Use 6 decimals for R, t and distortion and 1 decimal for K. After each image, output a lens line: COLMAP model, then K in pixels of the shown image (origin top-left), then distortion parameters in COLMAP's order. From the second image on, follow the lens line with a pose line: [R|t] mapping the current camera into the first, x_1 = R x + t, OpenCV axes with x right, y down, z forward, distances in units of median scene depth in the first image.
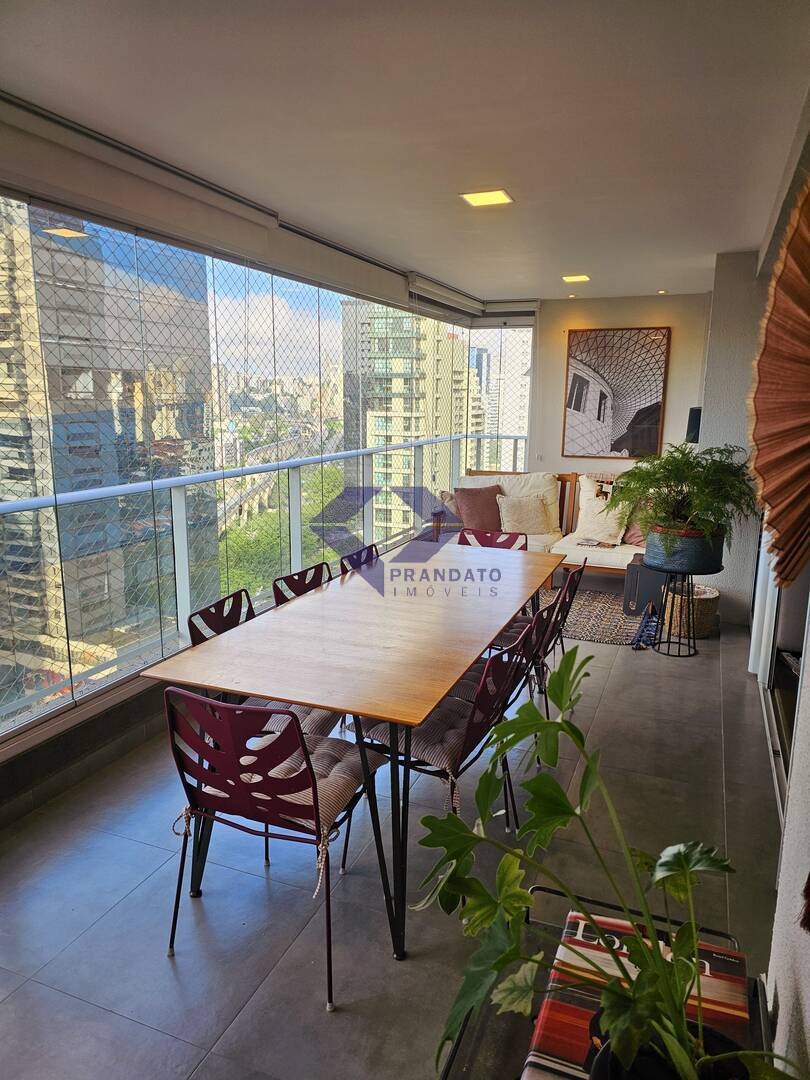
lens RADIAL K [[740.6, 0, 420.9], [0, 740.6, 539.4], [0, 0, 1]] dist [0.028927, -0.003474]
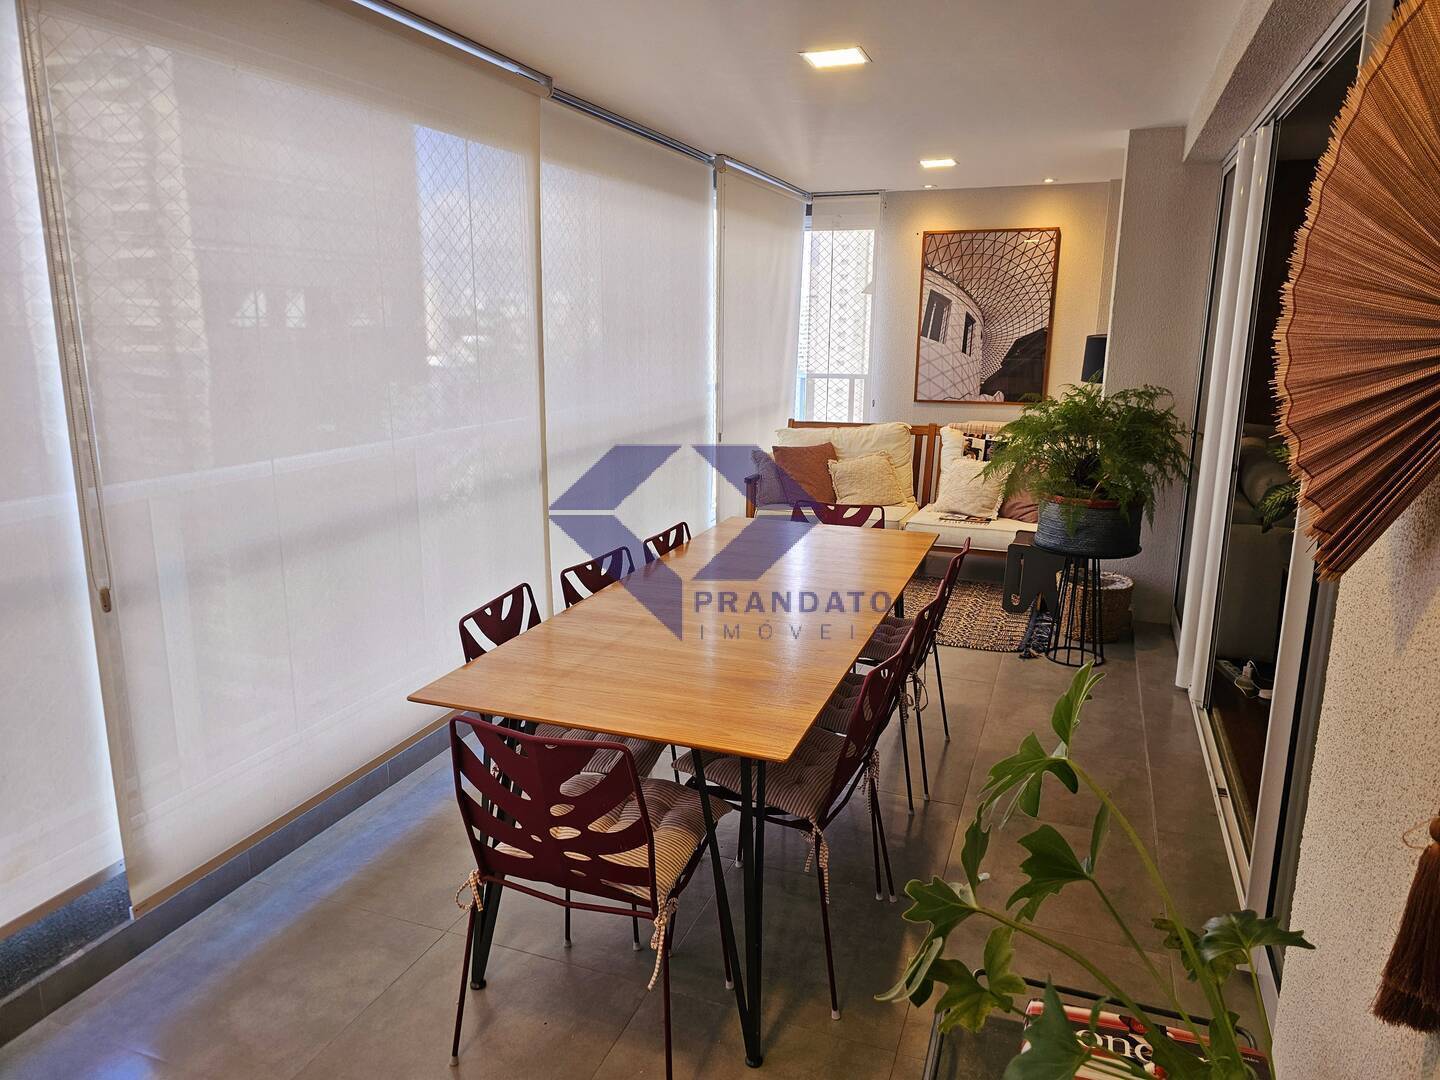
lens RADIAL K [[991.7, 0, 718.8], [0, 991.7, 531.3], [0, 0, 1]] dist [0.021031, 0.000521]
pose [[0.999894, -0.007665, 0.012371, -0.032699], [0.007426, 0.999787, 0.019275, -0.002356], [-0.012516, -0.019181, 0.999738, -0.004487]]
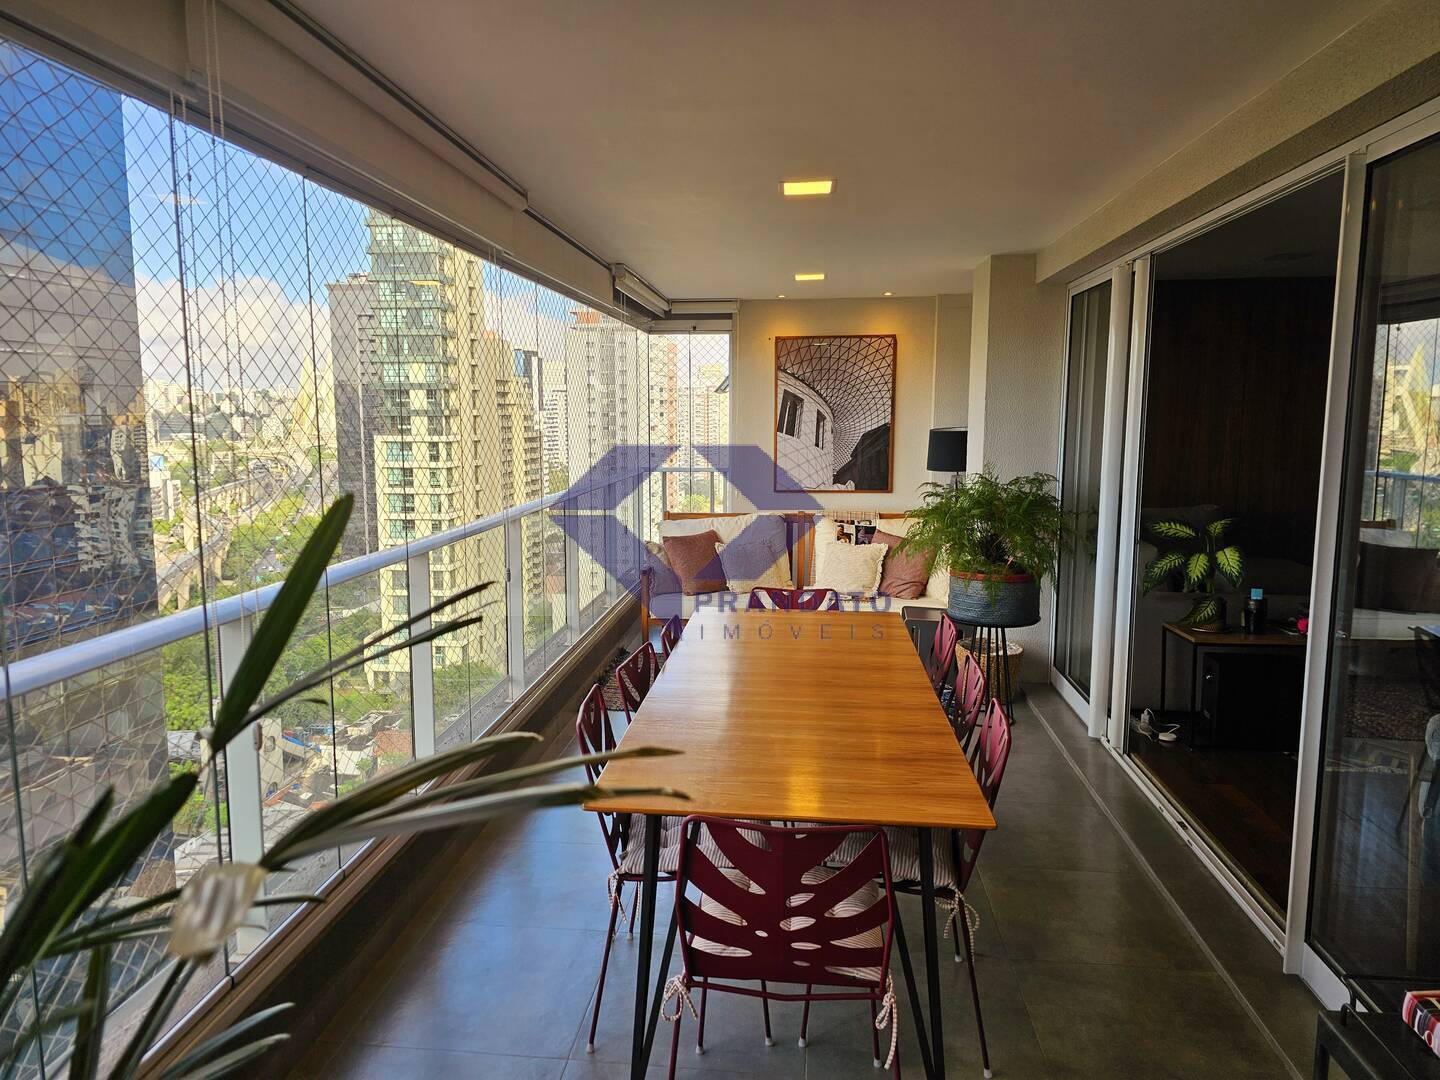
lens RADIAL K [[978.5, 0, 714.1], [0, 978.5, 530.7], [0, 0, 1]] dist [0.078773, -0.067126]
pose [[0.965190, -0.043206, 0.257956, -0.228407], [0.061482, 0.996105, -0.063205, -0.011013], [-0.254220, 0.076865, 0.964087, -0.001221]]
